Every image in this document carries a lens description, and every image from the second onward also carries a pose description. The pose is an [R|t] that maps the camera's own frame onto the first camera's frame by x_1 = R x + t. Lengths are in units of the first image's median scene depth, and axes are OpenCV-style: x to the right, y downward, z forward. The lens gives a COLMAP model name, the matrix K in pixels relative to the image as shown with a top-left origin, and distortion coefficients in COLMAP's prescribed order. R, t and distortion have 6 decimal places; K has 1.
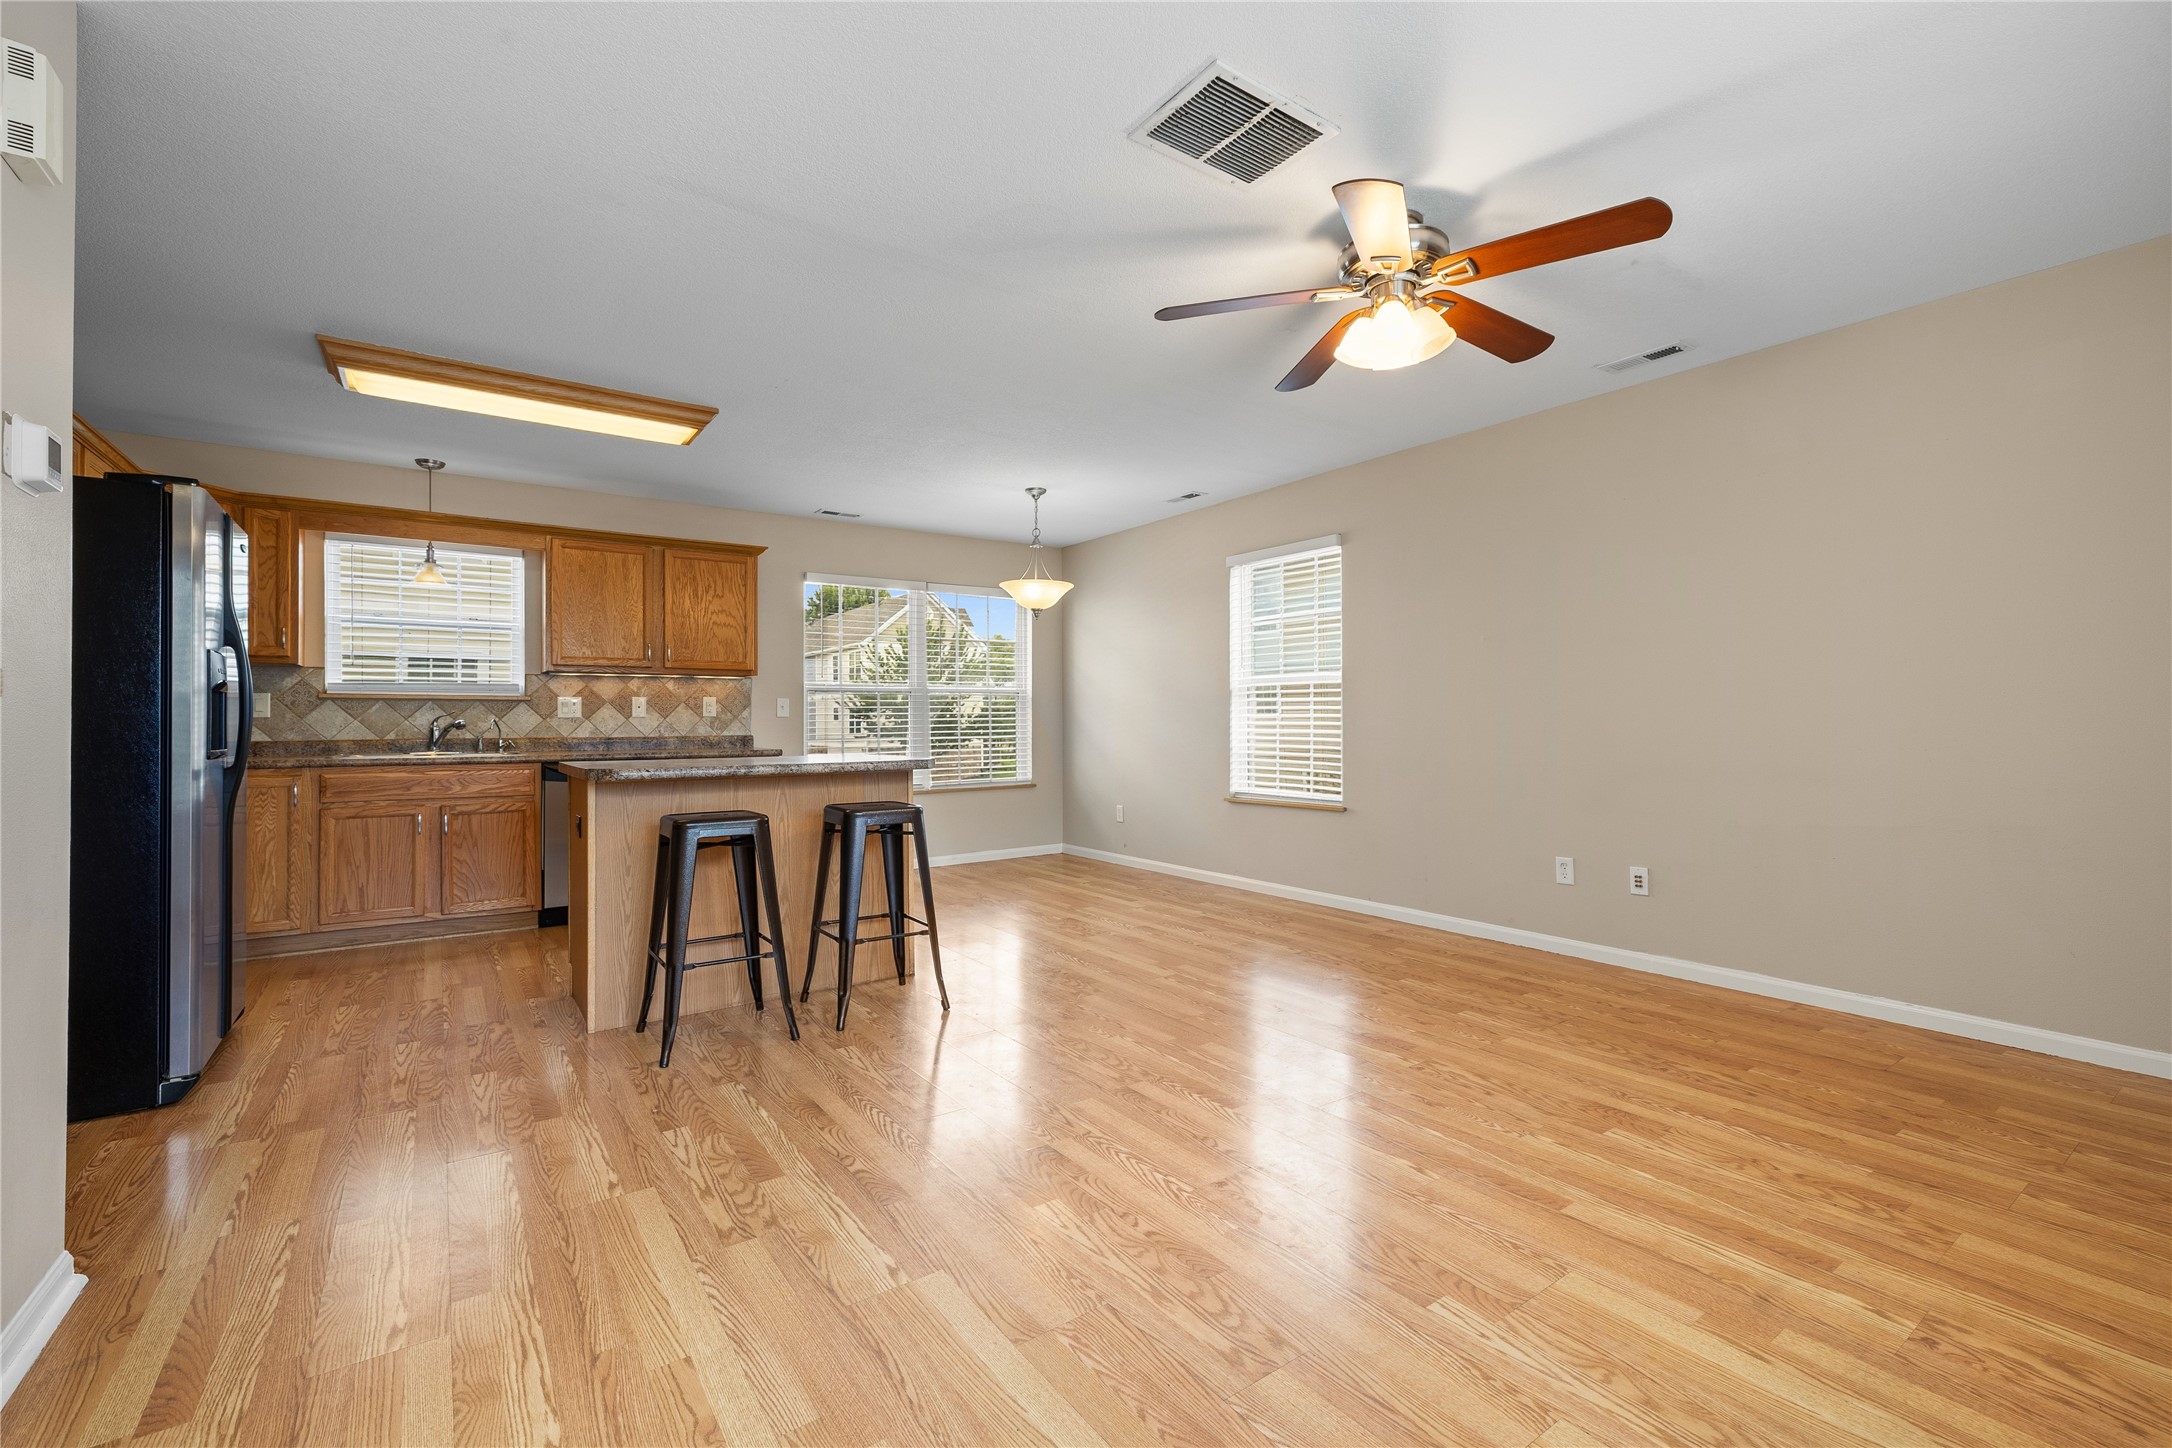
lens RADIAL K [[917.0, 0, 1086.7], [0, 917.0, 718.3], [0, 0, 1]] dist [-0.001229, 0.001122]
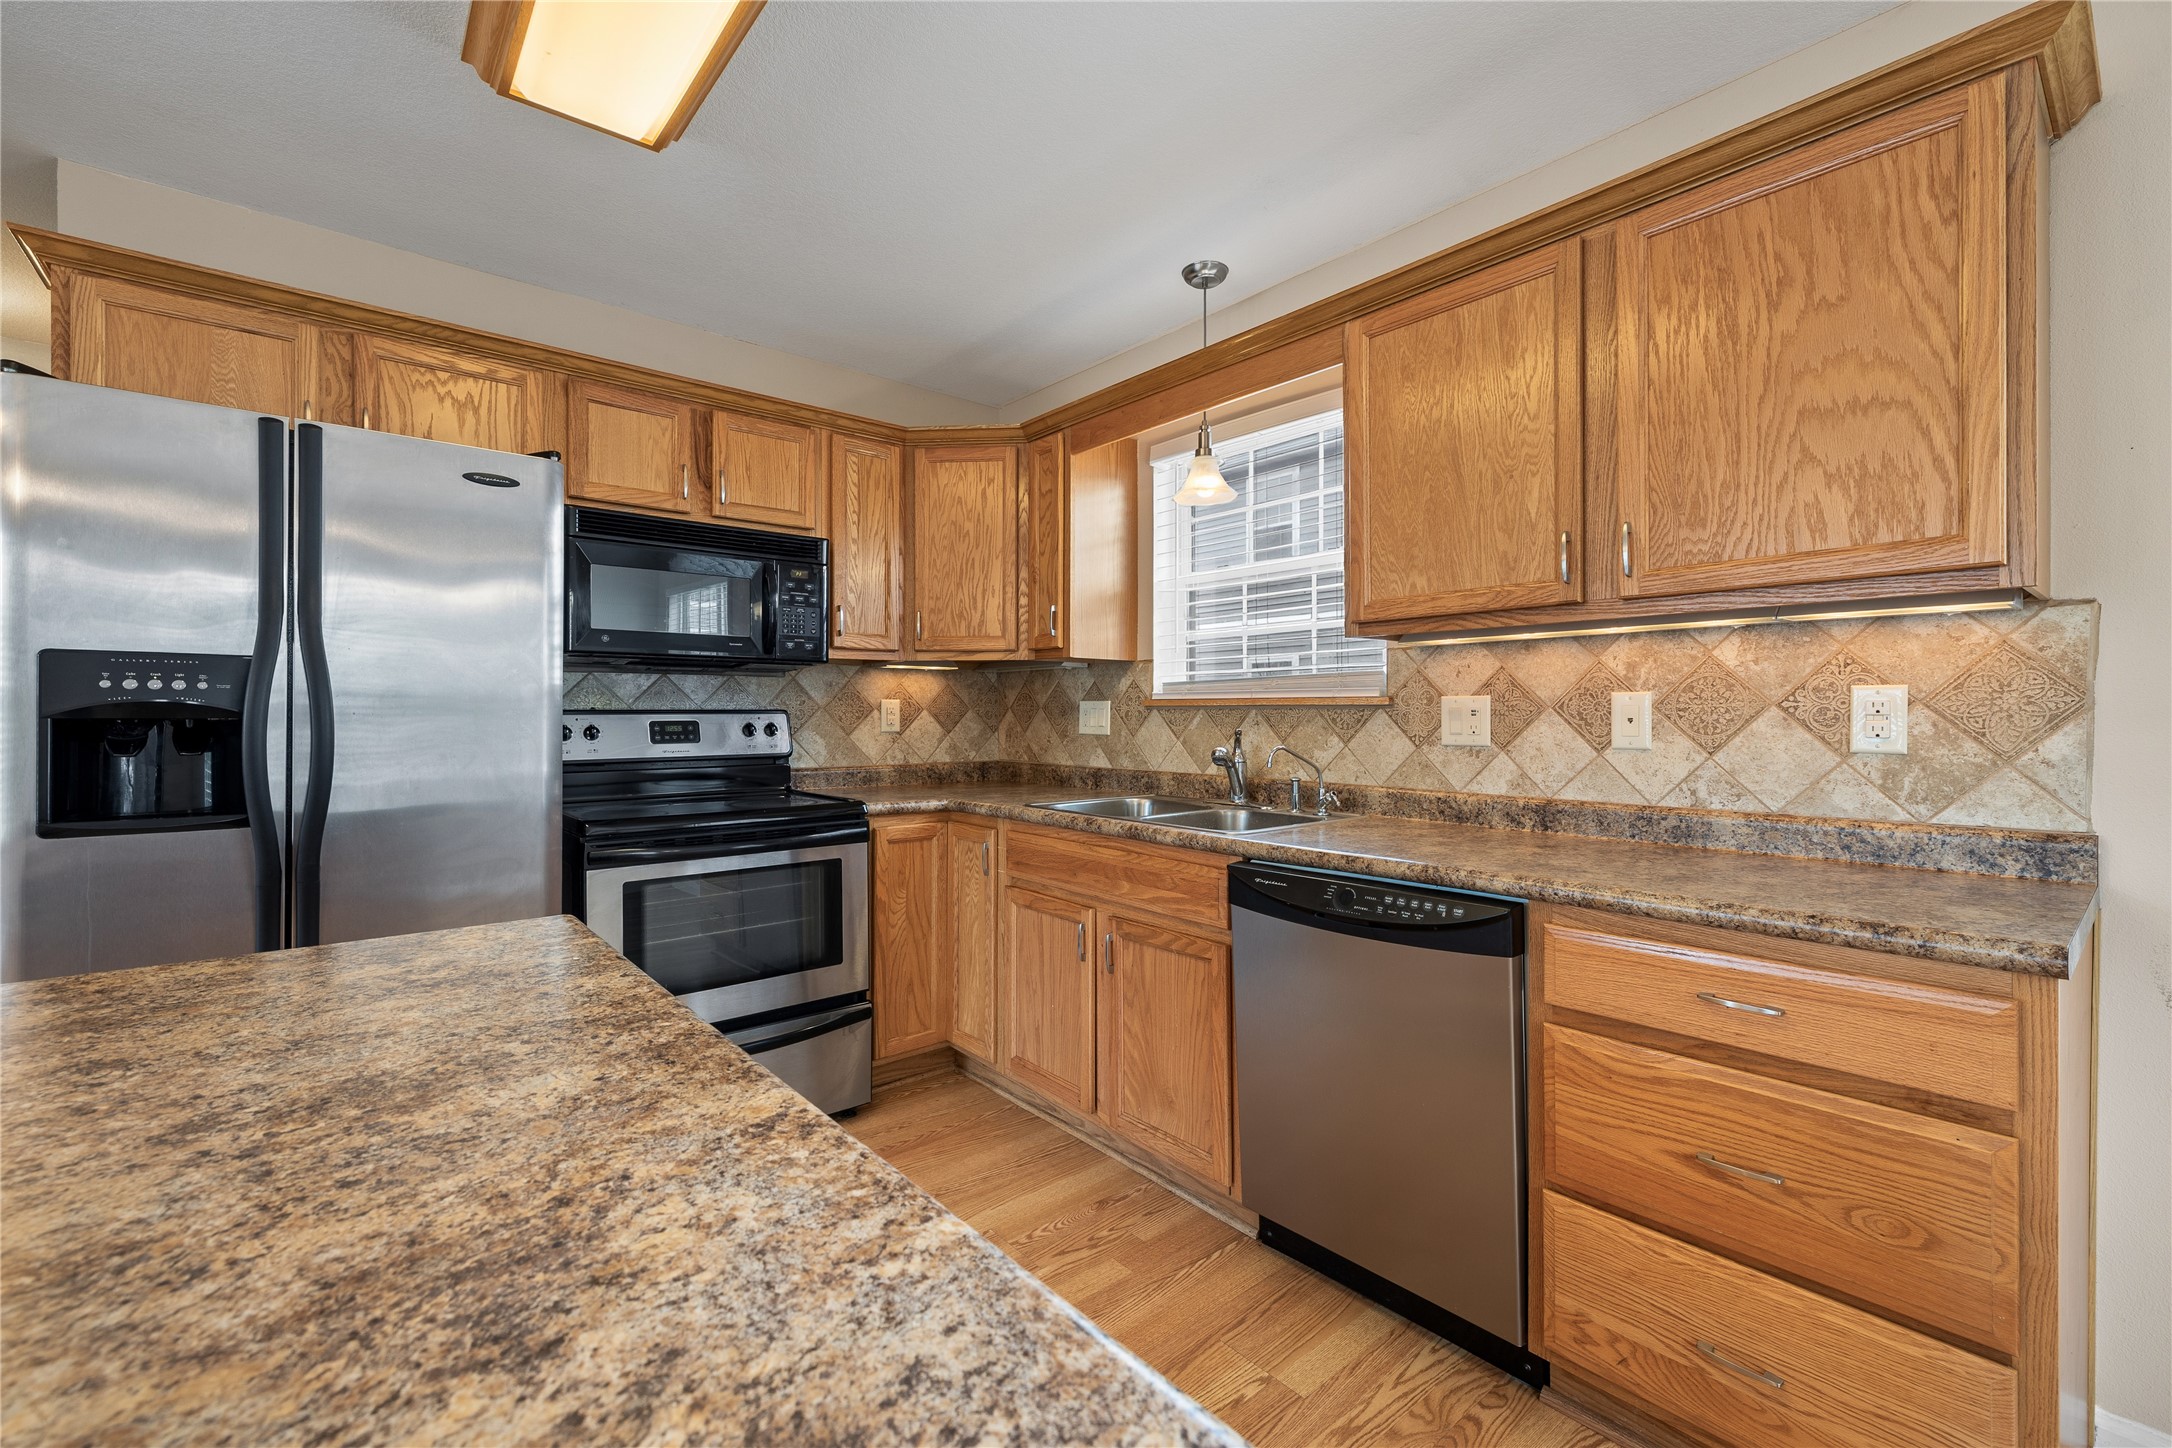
lens RADIAL K [[917.0, 0, 1087.1], [0, 917.0, 714.7], [0, 0, 1]] dist [-0.001229, 0.001122]
pose [[0.082234, 0.004884, -0.996601, -0.202156], [0.002292, 0.999984, 0.005089, -0.021756], [0.996610, -0.002703, 0.082221, 1.003081]]
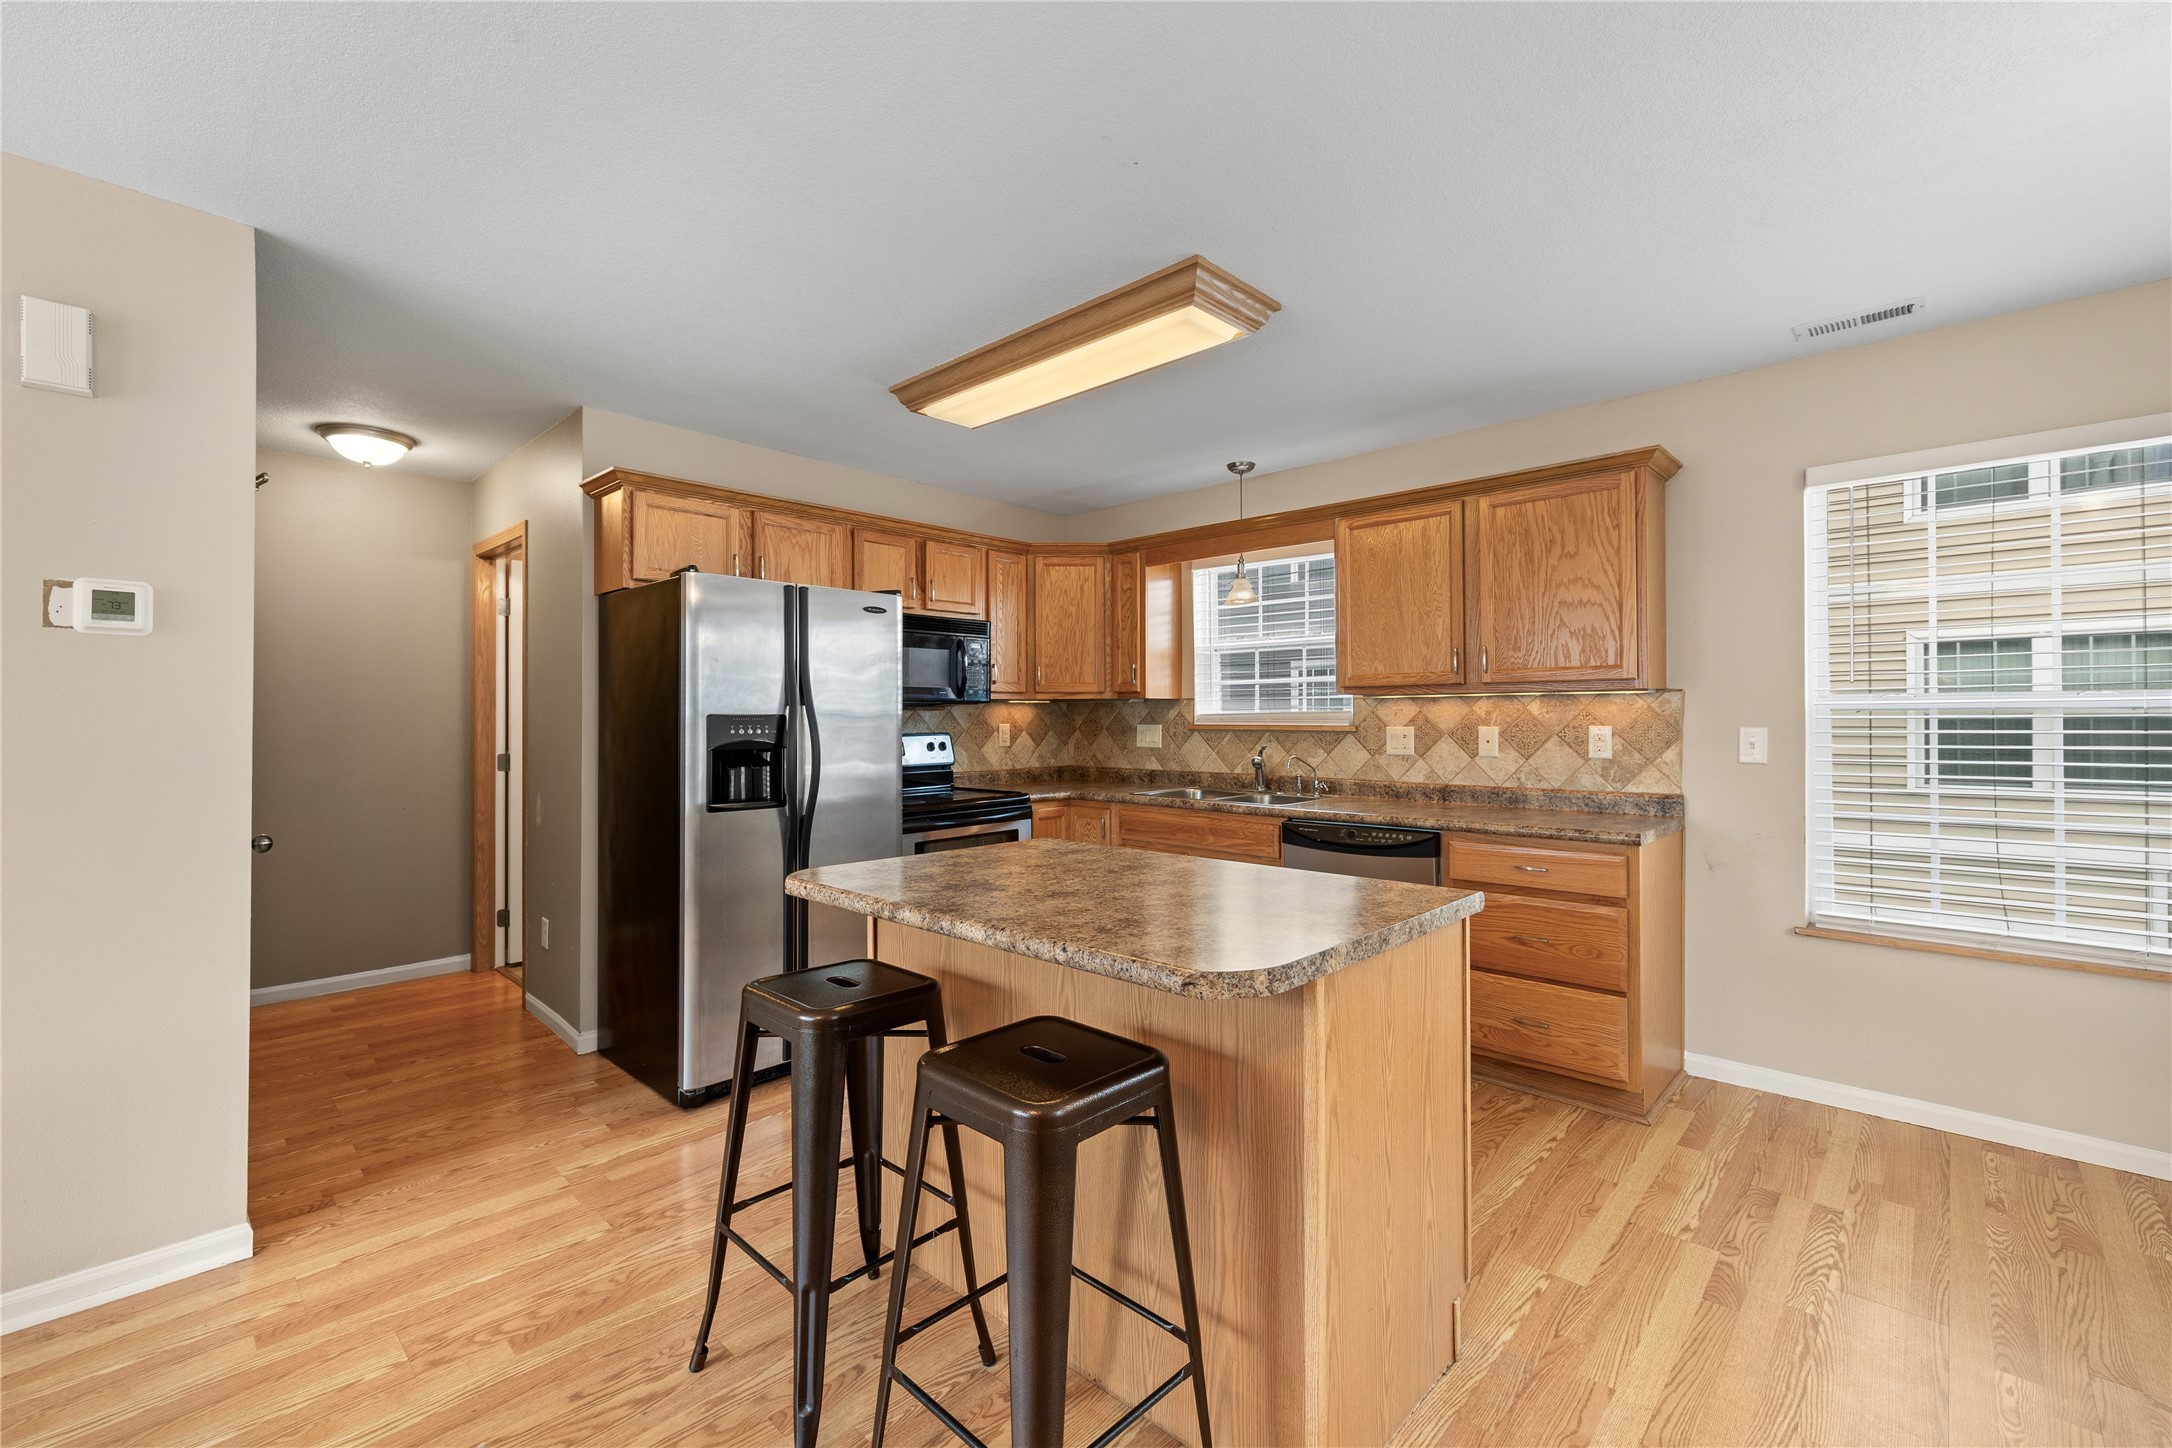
lens RADIAL K [[917.0, 0, 1086.5], [0, 917.0, 711.6], [0, 0, 1]] dist [-0.001229, 0.001122]
pose [[0.197765, -0.000039, -0.980249, 0.141448], [0.006313, 0.999979, 0.001234, -0.048147], [0.980229, -0.006432, 0.197761, 0.766023]]
